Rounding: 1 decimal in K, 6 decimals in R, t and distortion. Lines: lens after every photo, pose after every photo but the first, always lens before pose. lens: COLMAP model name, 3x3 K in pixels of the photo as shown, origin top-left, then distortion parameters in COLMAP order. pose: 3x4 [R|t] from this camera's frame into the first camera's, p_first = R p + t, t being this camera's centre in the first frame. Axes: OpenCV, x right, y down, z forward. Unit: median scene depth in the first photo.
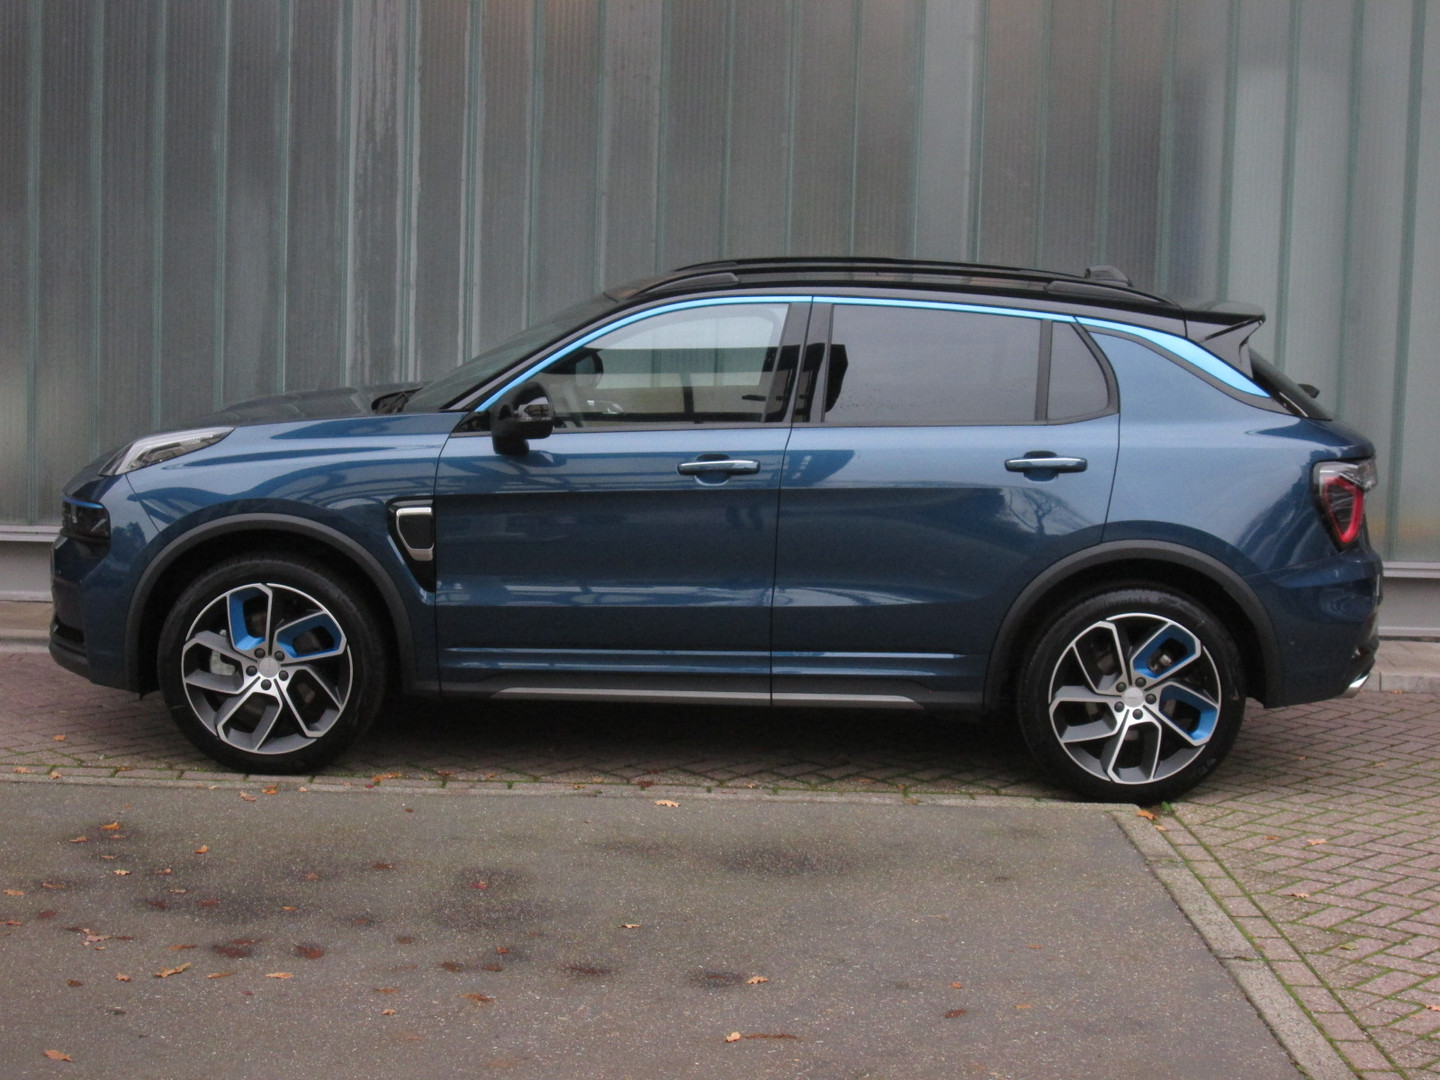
lens RADIAL K [[2587.8, 0, 721.8], [0, 2587.8, 535.2], [0, 0, 1]] dist [-0.142227, 0.000000]
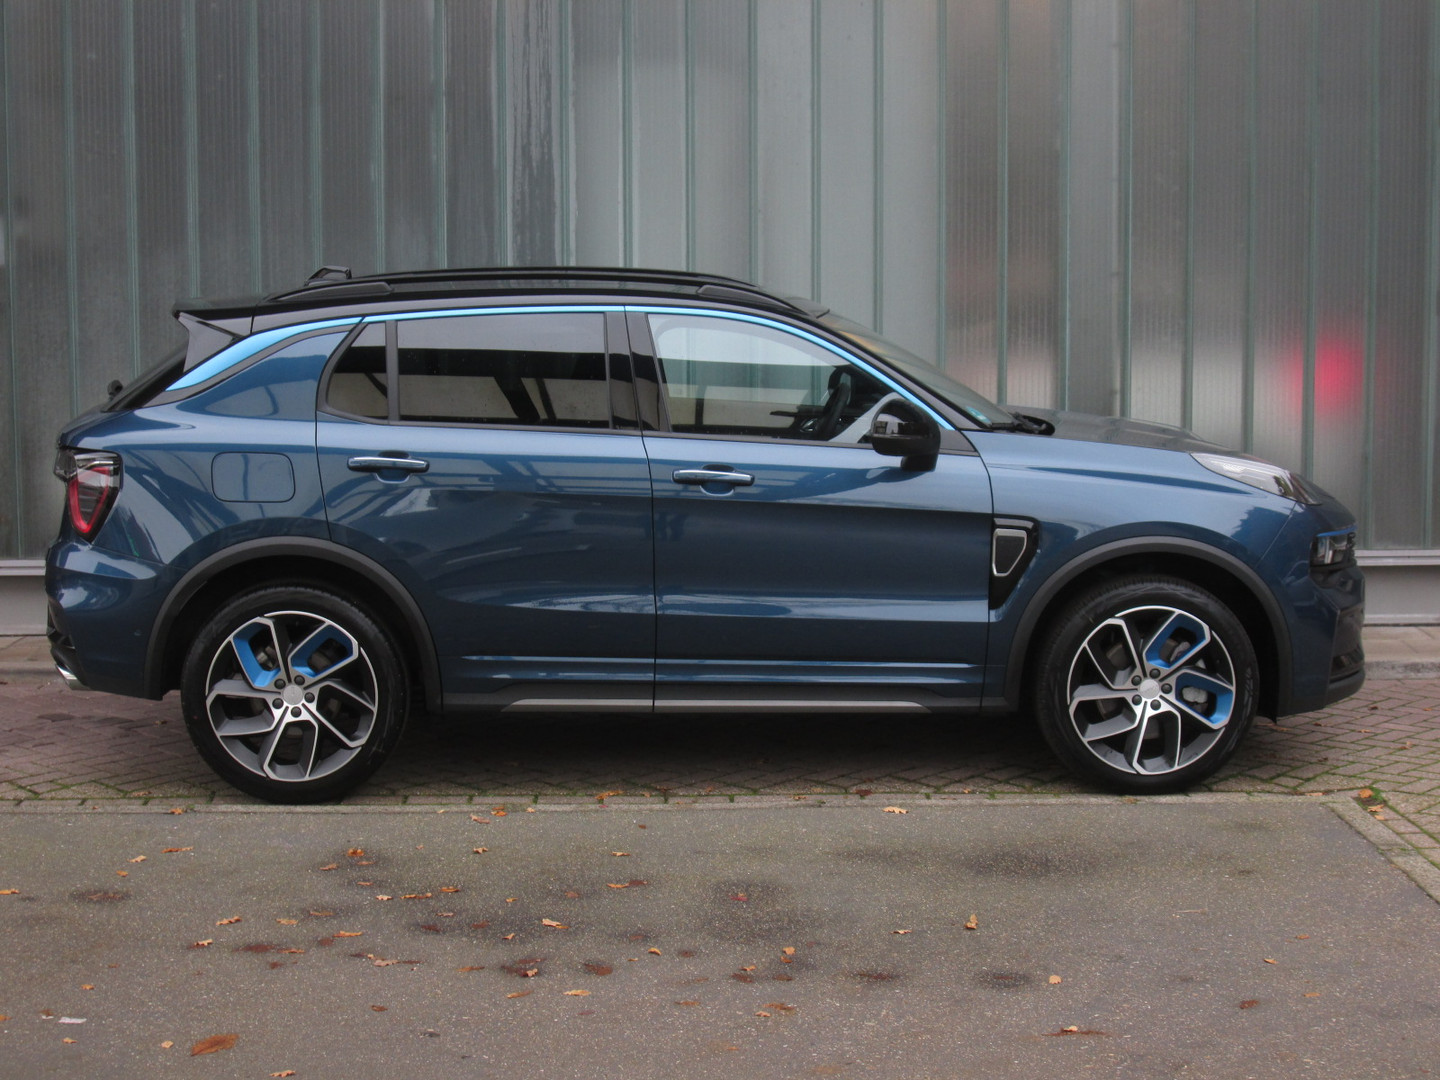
lens RADIAL K [[2587.8, 0, 718.2], [0, 2587.8, 545.5], [0, 0, 1]] dist [-0.142227, 0.000000]
pose [[0.999428, -0.033588, -0.004020, -0.082504], [0.033588, 0.999436, -0.000264, -0.002481], [0.004027, 0.000129, 0.999992, -0.015053]]
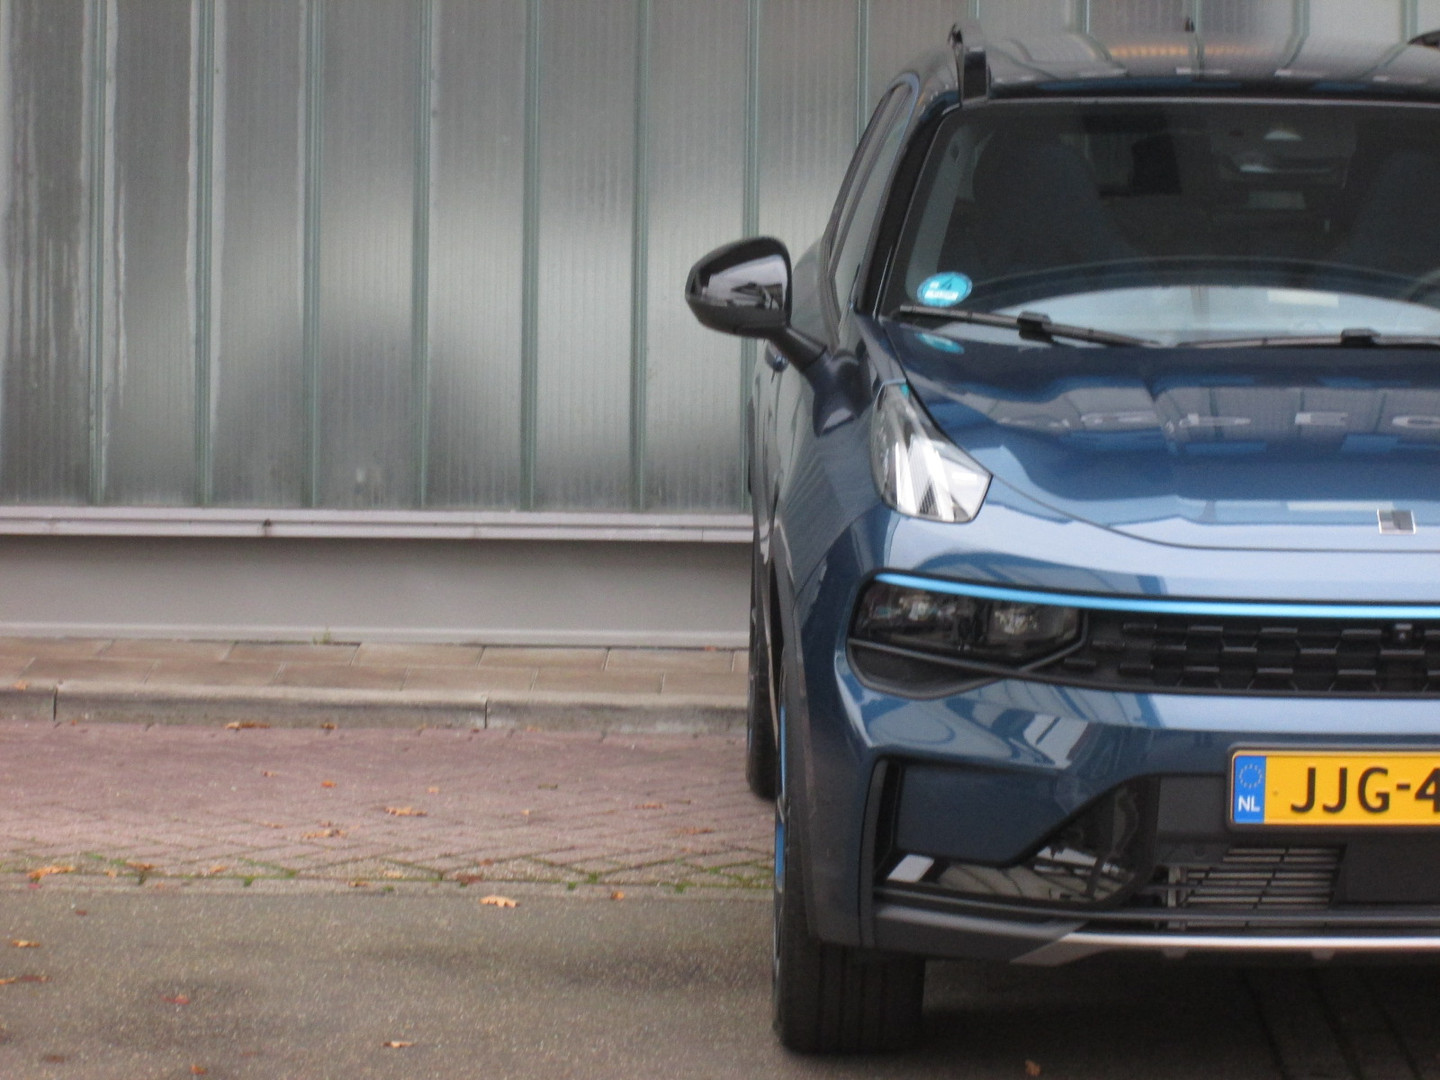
lens RADIAL K [[5898.6, 0, 720.4], [0, 5898.6, 537.8], [0, 0, 1]] dist [-0.570483, 0.000000]
pose [[0.999189, -0.013587, -0.037892, 0.087180], [0.012968, 0.999779, -0.016555, 0.040803], [0.038108, 0.016050, 0.999145, -0.404619]]
